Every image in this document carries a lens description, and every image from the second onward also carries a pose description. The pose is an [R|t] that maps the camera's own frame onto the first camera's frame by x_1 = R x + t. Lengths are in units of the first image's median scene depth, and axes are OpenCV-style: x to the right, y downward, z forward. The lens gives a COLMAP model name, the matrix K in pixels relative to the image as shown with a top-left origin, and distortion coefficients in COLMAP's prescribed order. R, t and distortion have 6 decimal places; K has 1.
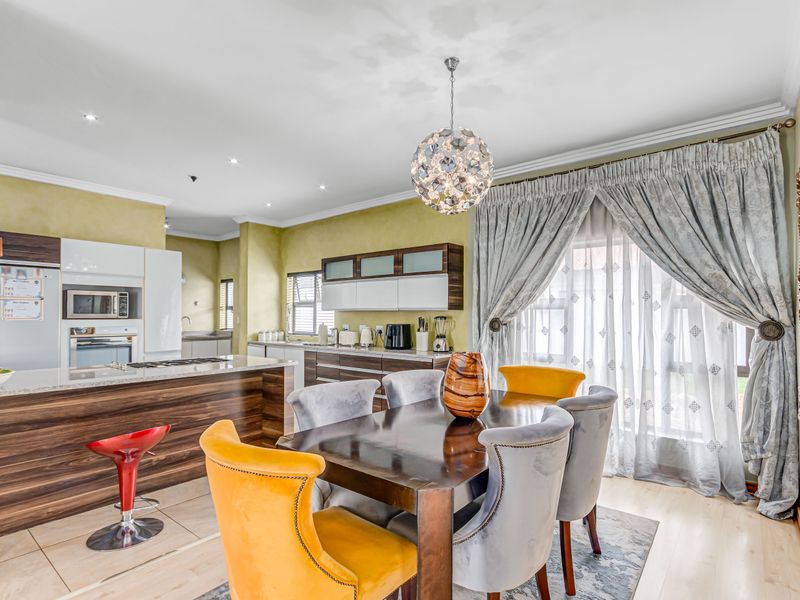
lens RADIAL K [[426.1, 0, 401.8], [0, 426.1, 304.7], [0, 0, 1]] dist [0.004553, 0.004464]
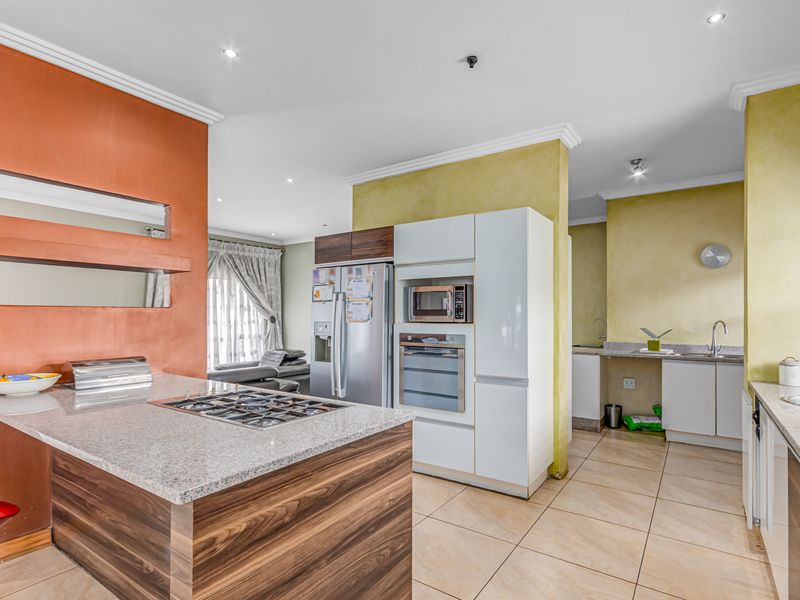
lens RADIAL K [[426.1, 0, 402.4], [0, 426.1, 307.5], [0, 0, 1]] dist [0.004553, 0.004464]
pose [[0.098186, -0.020978, -0.994947, 0.031563], [0.024170, 0.999533, -0.018690, 0.020090], [0.994874, -0.022213, 0.098648, 0.901734]]
